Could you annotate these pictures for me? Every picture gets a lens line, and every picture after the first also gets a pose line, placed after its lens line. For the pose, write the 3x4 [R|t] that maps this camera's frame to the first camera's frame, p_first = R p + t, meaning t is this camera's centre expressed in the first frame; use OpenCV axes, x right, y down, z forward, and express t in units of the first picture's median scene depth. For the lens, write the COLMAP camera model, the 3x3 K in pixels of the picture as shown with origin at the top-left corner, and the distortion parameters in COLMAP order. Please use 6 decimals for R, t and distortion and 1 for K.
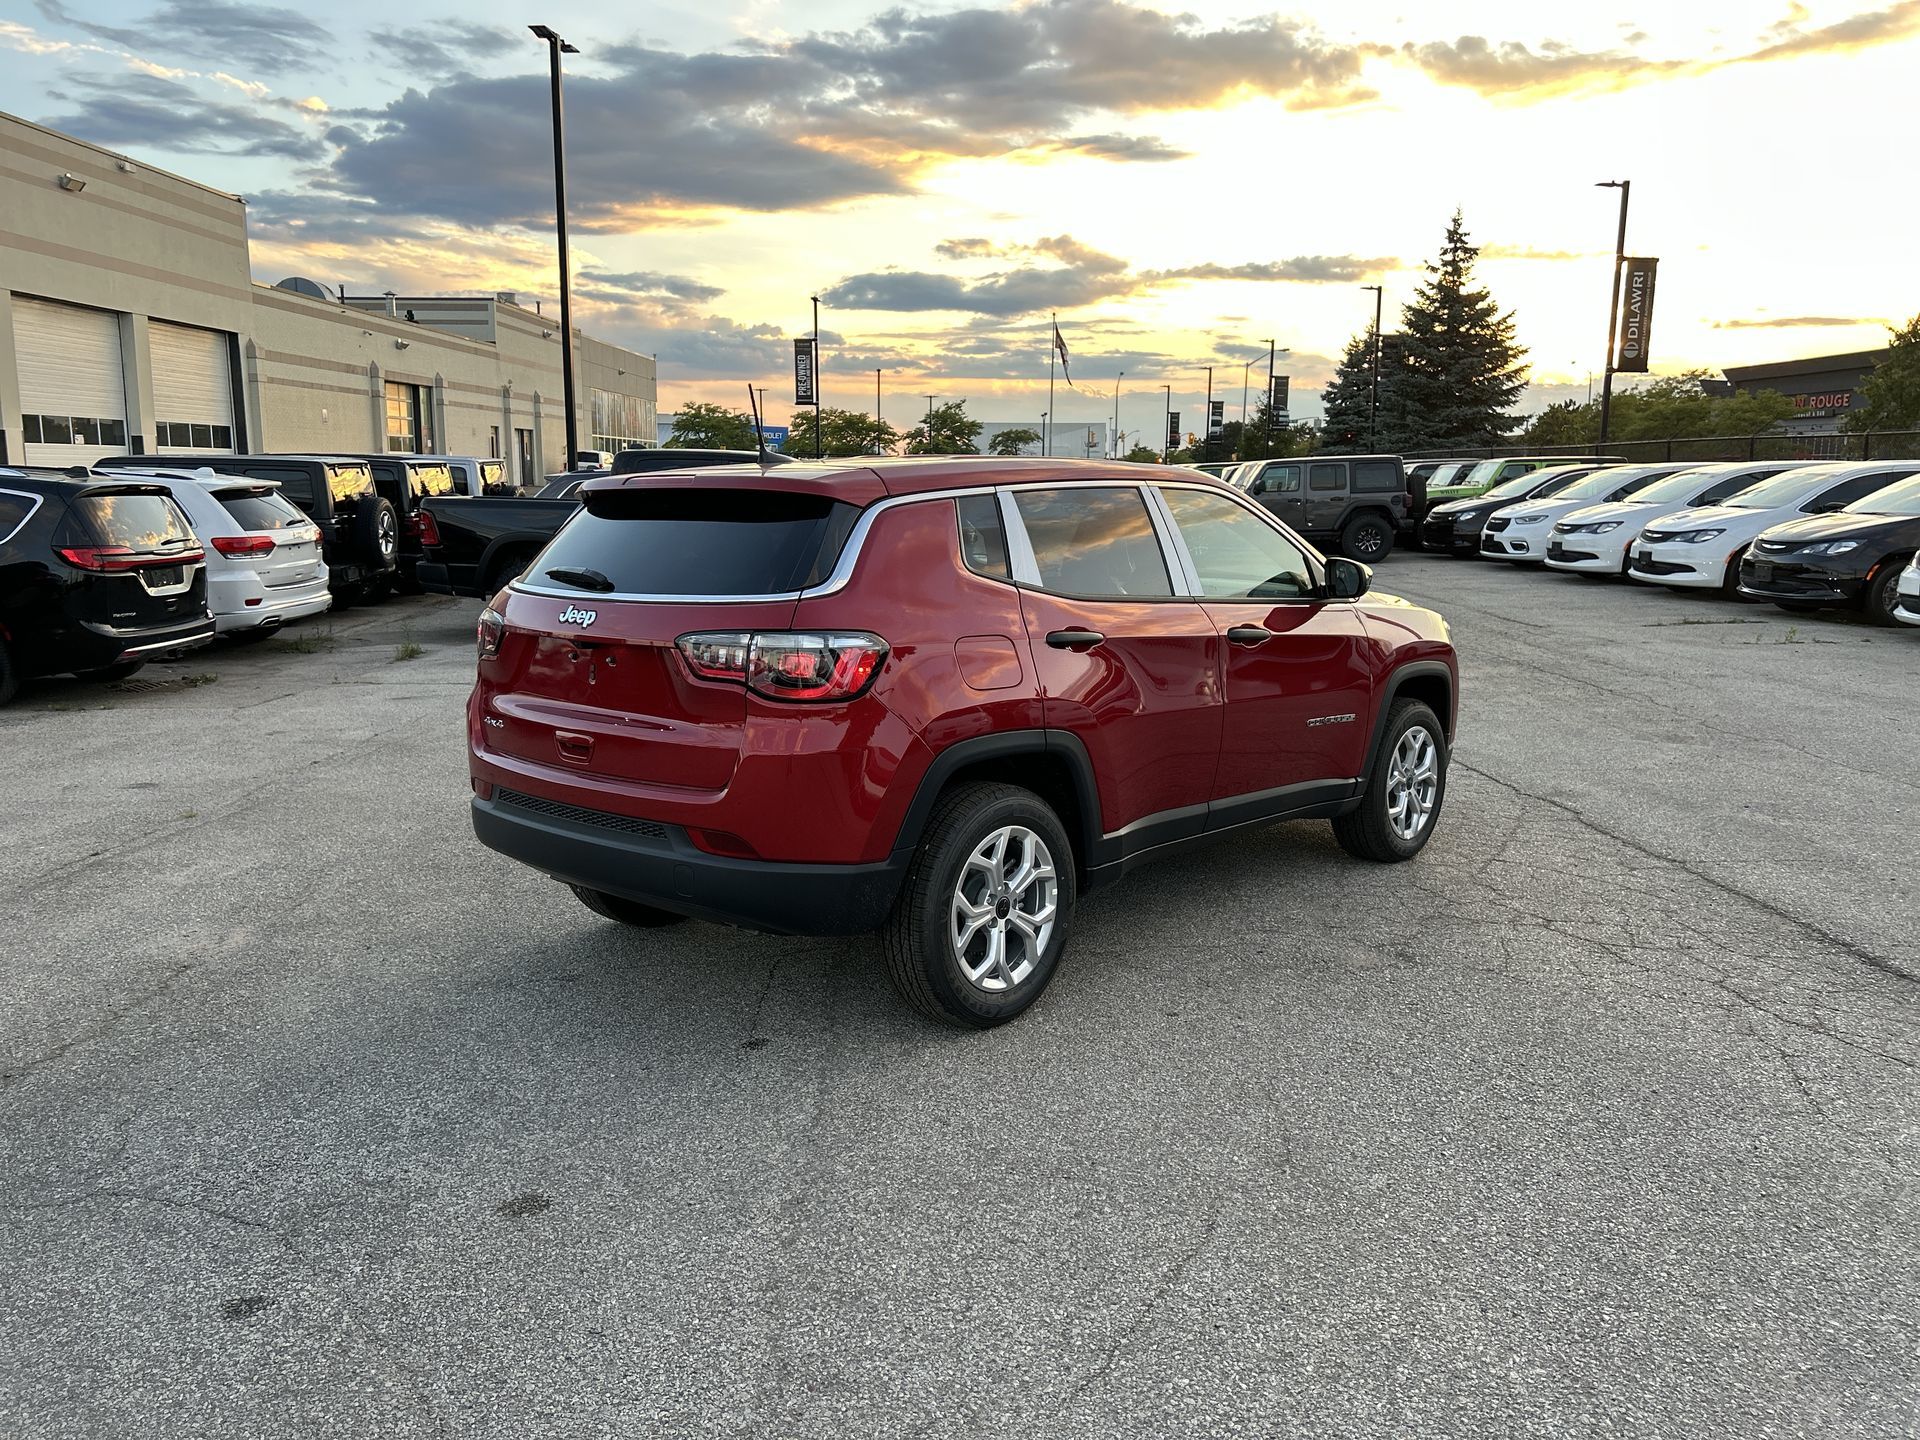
lens RADIAL K [[1434.1, 0, 955.5], [0, 1434.1, 727.6], [0, 0, 1]] dist [0.060118, -0.062754]
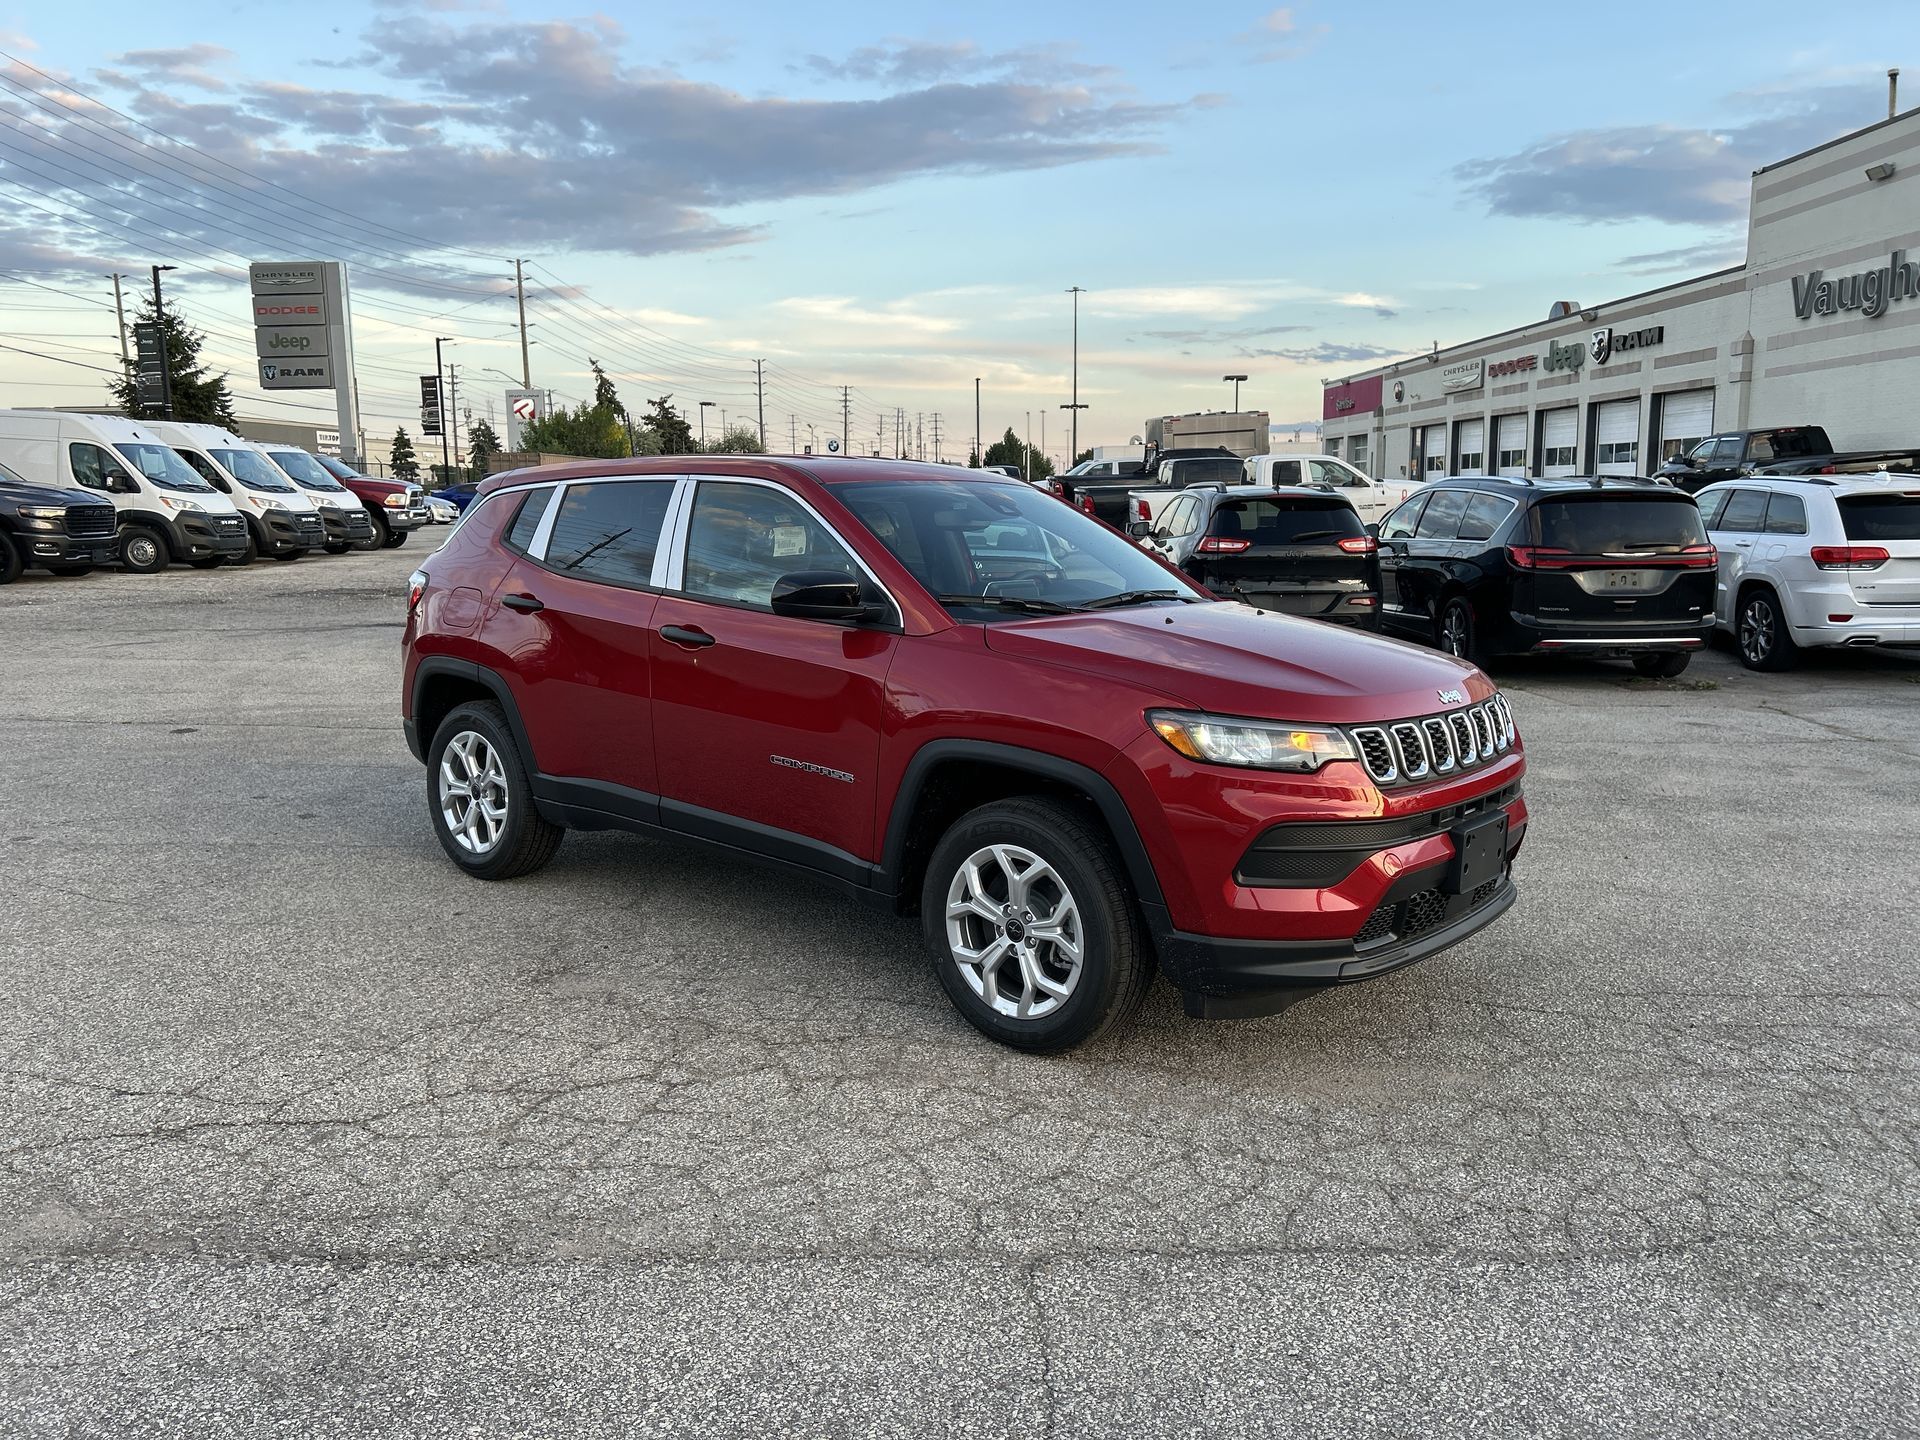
lens RADIAL K [[1434.1, 0, 948.6], [0, 1434.1, 715.7], [0, 0, 1]] dist [0.060118, -0.062754]
pose [[0.020836, 0.146193, -0.989037, 0.419420], [-0.163377, 0.976452, 0.140891, -0.063745], [0.986344, 0.158650, 0.044230, 0.414620]]
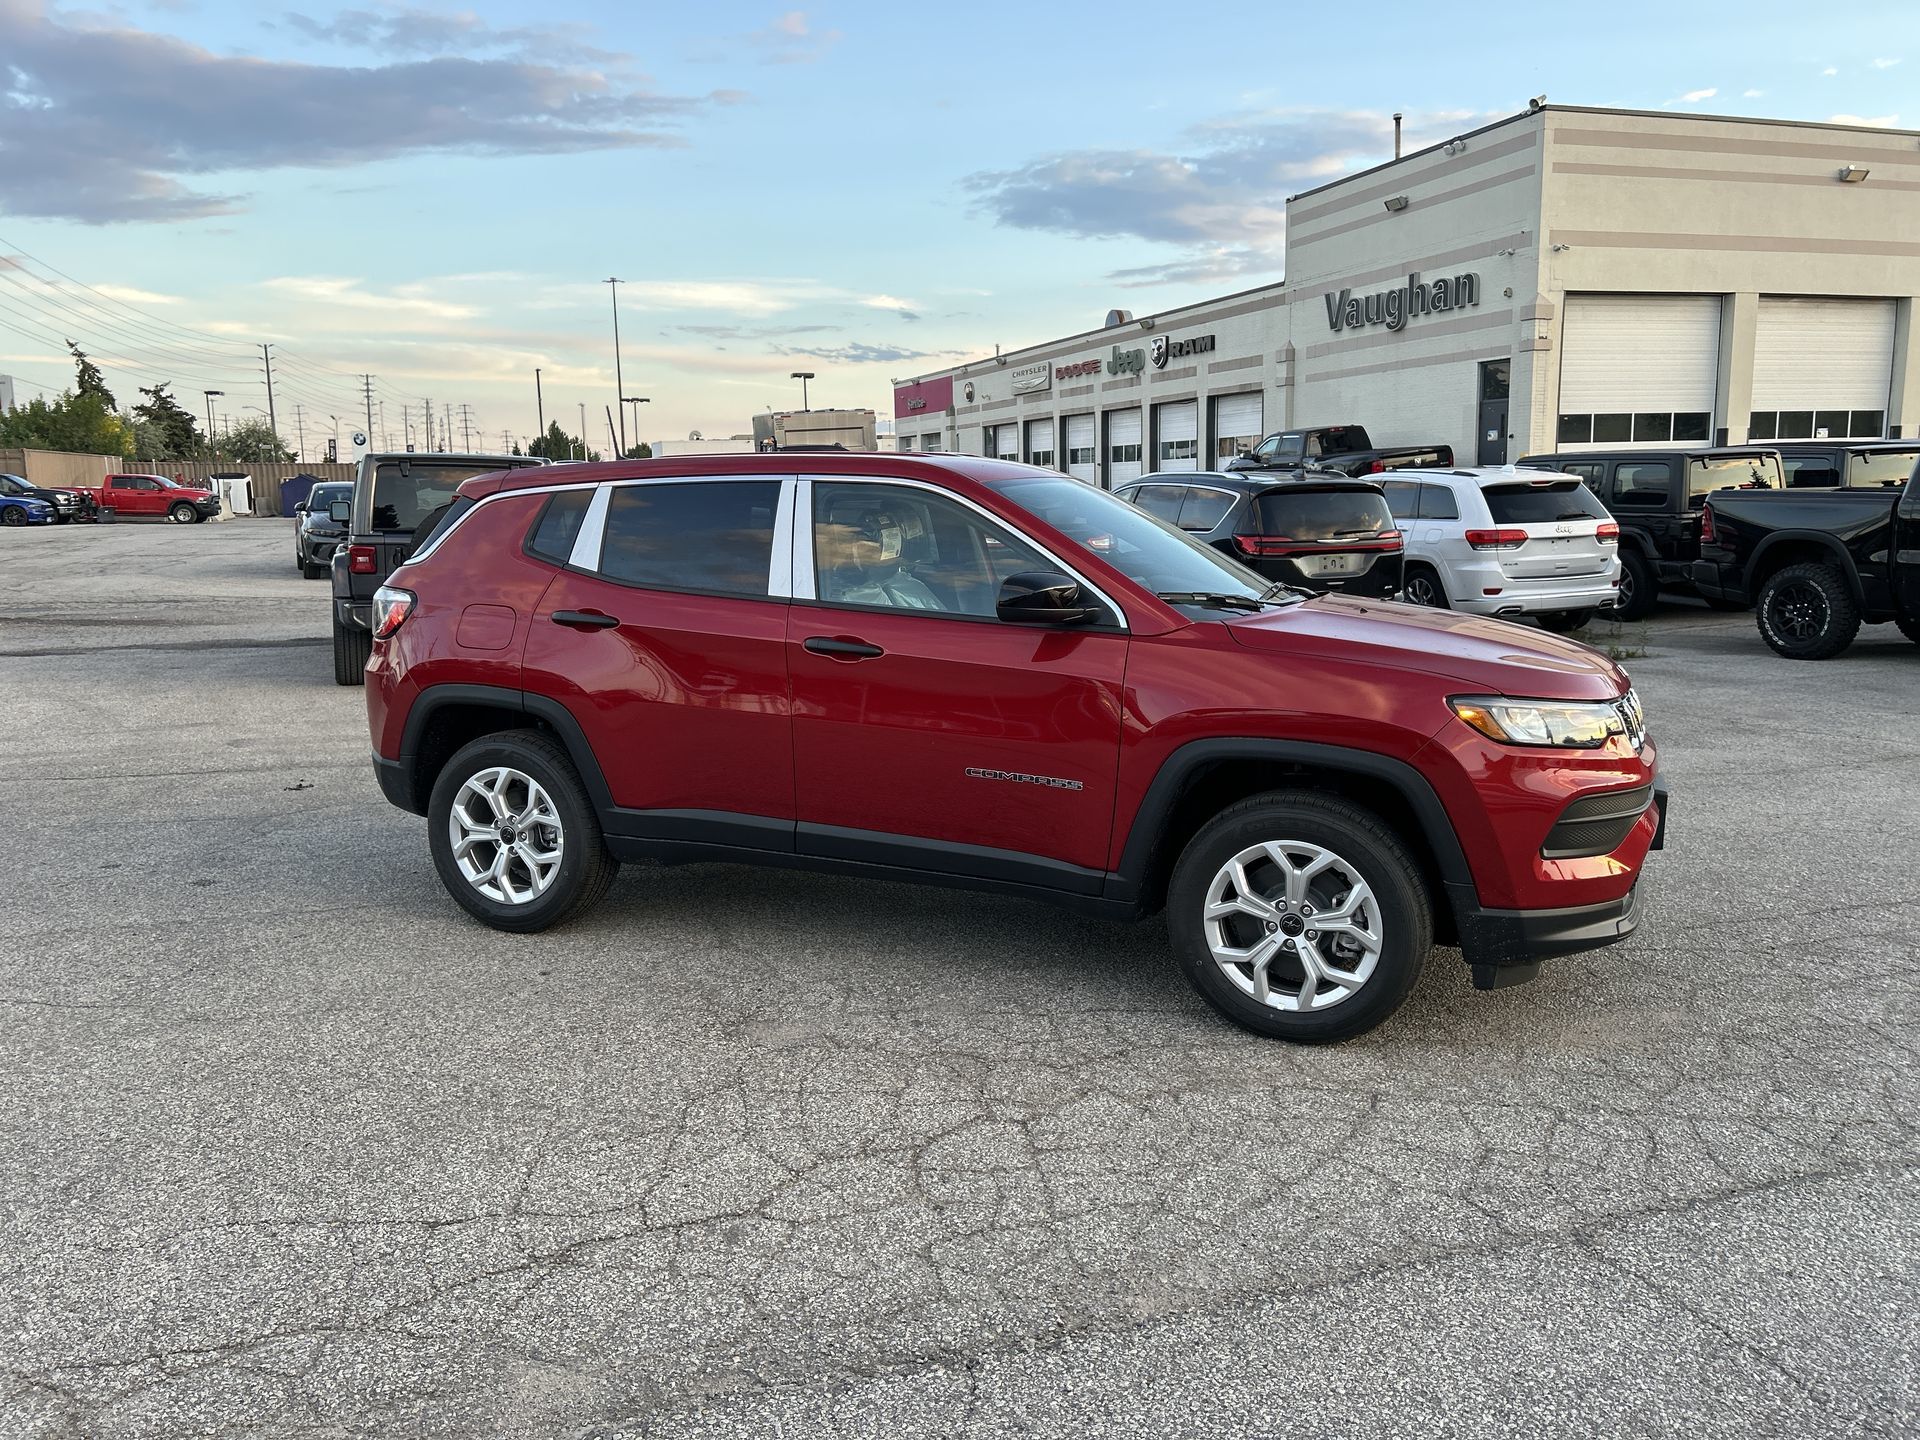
lens RADIAL K [[1434.1, 0, 948.3], [0, 1434.1, 720.1], [0, 0, 1]] dist [0.060118, -0.062754]
pose [[0.326313, 0.141341, -0.934635, 0.384286], [-0.141915, 0.984876, 0.099391, -0.042837], [0.934548, 0.100206, 0.341437, 0.279136]]
